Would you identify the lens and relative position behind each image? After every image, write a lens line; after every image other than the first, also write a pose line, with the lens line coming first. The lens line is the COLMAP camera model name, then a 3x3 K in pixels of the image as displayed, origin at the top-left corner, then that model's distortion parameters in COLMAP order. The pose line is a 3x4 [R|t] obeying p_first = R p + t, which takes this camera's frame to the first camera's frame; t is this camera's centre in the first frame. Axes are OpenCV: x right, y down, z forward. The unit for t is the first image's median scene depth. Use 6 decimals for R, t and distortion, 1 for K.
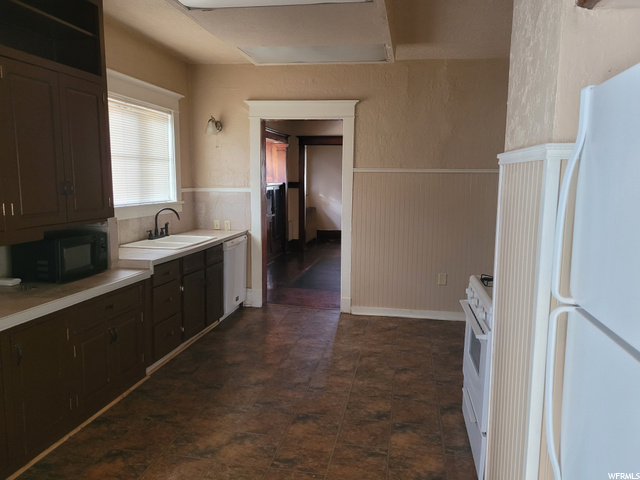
lens RADIAL K [[482.8, 0, 320.6], [0, 482.8, 241.1], [0, 0, 1]] dist [0.015641, 0.002261]
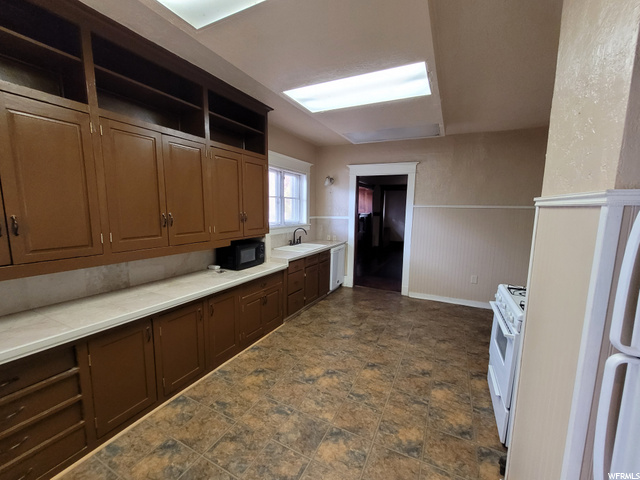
lens RADIAL K [[253.4, 0, 320.7], [0, 253.4, 240.7], [0, 0, 1]] dist [-0.000381, -0.000799]
pose [[0.957876, 0.039787, -0.284413, 0.022056], [-0.039397, 0.999198, 0.007092, -0.035870], [0.284467, 0.004412, 0.958676, 0.153878]]
